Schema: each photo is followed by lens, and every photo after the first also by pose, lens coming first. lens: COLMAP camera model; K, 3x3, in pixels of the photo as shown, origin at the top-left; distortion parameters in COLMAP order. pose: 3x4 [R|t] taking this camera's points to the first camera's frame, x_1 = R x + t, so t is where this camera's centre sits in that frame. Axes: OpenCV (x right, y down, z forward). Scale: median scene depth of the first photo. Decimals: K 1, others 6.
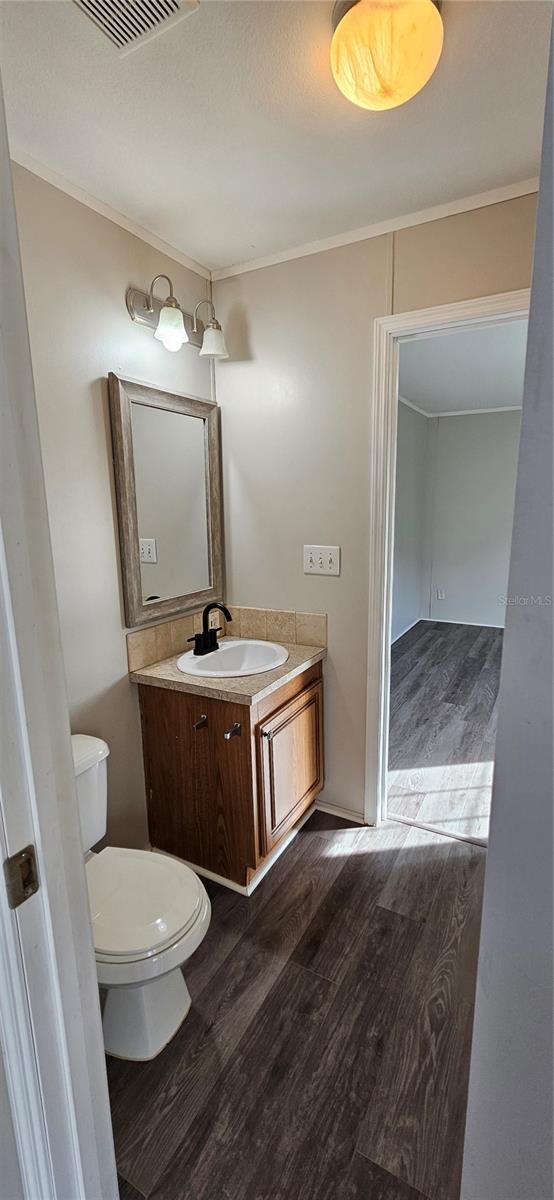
lens RADIAL K [[495.3, 0, 283.6], [0, 495.3, 601.0], [0, 0, 1]] dist [-0.001486, 0.001868]
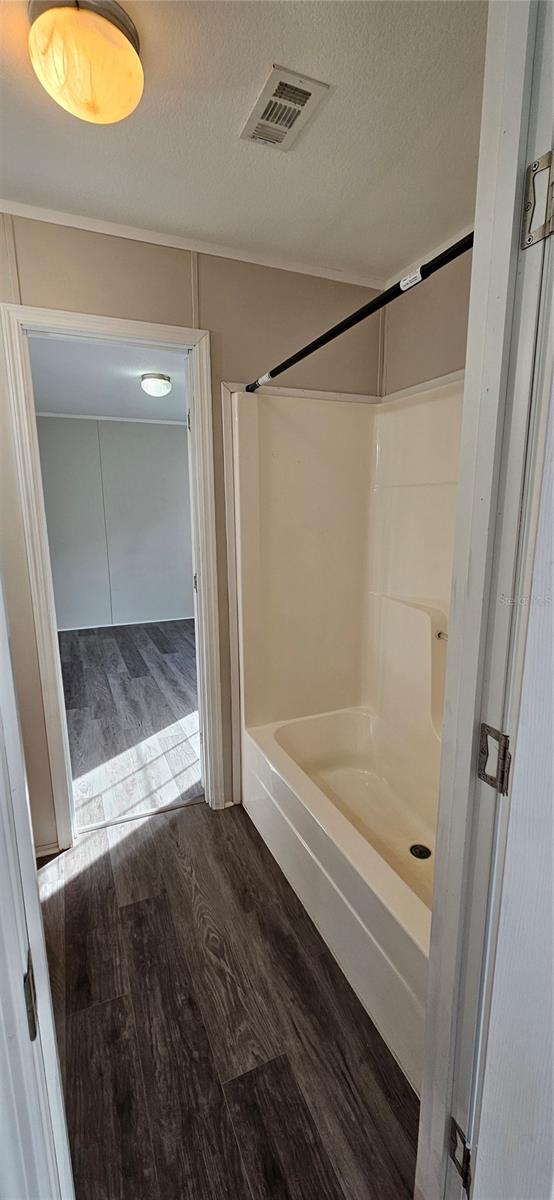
lens RADIAL K [[495.3, 0, 287.1], [0, 495.3, 603.4], [0, 0, 1]] dist [-0.001486, 0.001868]
pose [[0.601684, -0.147528, 0.784992, -0.278100], [0.154702, 0.985709, 0.066674, -0.003275], [-0.783609, 0.081324, 0.615908, 0.066426]]
